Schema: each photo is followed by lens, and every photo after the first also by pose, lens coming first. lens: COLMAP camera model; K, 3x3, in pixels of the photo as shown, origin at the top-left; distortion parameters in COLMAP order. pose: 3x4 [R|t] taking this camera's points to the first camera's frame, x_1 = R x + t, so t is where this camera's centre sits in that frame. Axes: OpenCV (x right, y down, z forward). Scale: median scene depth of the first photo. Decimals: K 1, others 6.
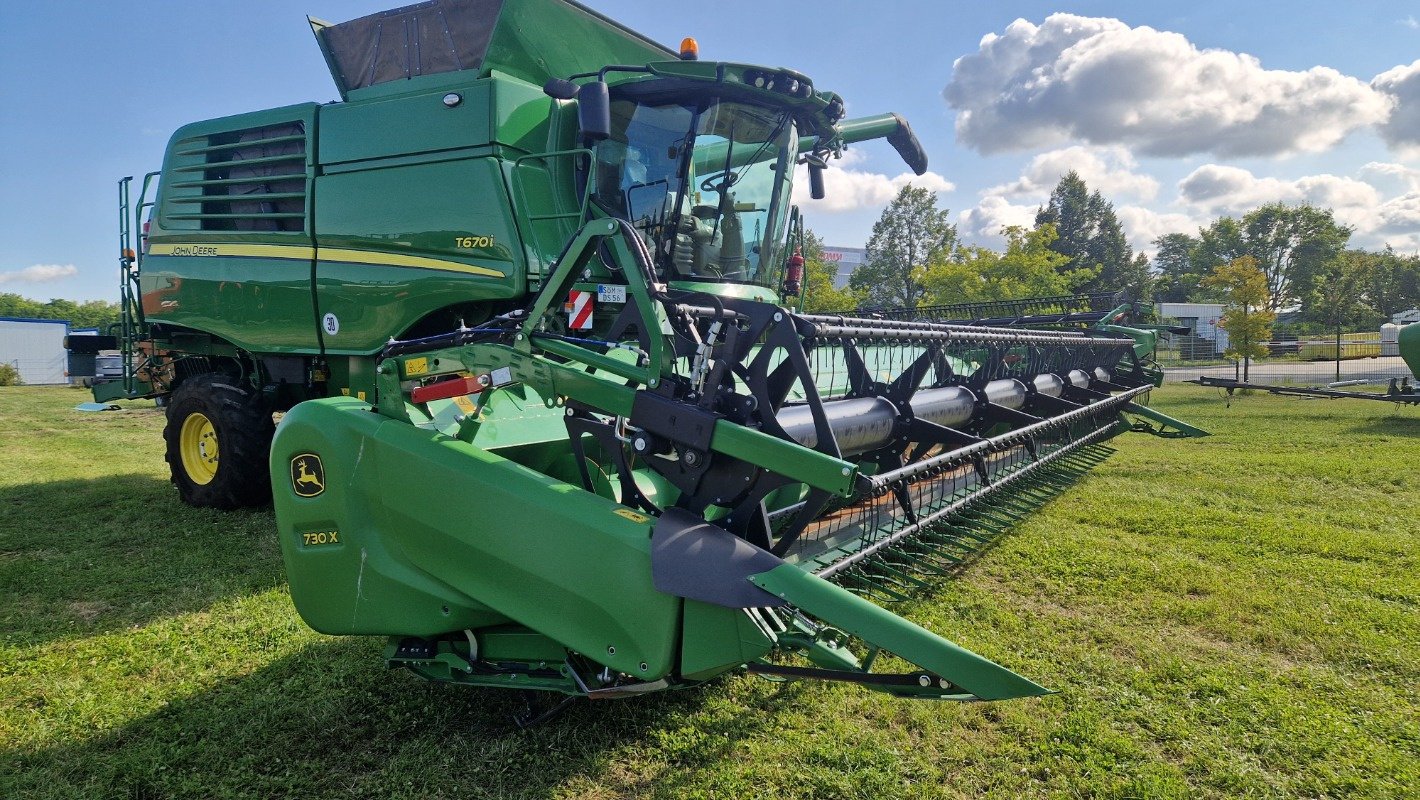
lens RADIAL K [[947.7, 0, 706.9], [0, 947.7, 396.1], [0, 0, 1]] dist [0.066378, -0.078022]
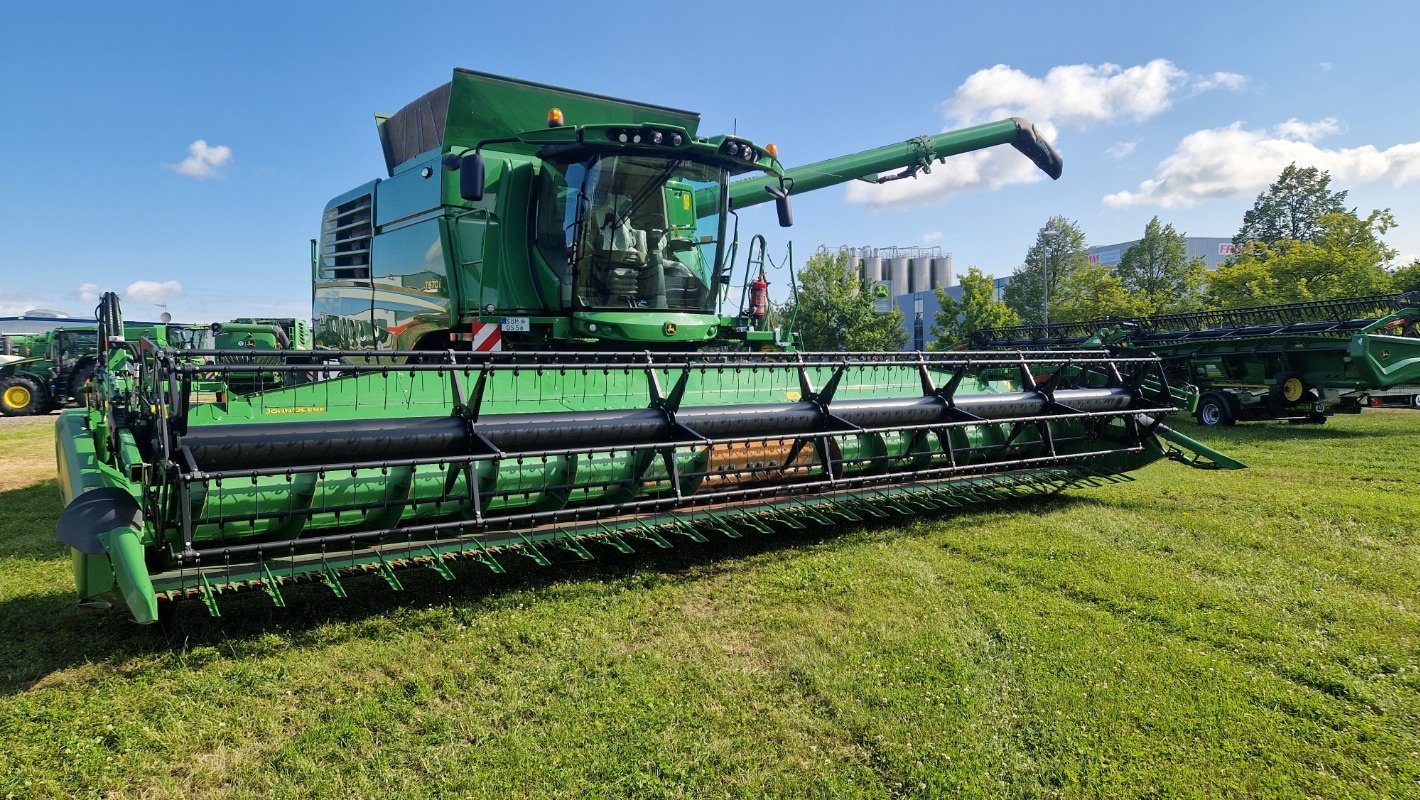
lens RADIAL K [[947.7, 0, 706.9], [0, 947.7, 396.1], [0, 0, 1]] dist [0.066378, -0.078022]
pose [[0.908972, 0.015523, -0.416567, 0.525409], [-0.018221, 0.999831, -0.002501, -0.015561], [0.416458, 0.009864, 0.909101, 0.005527]]
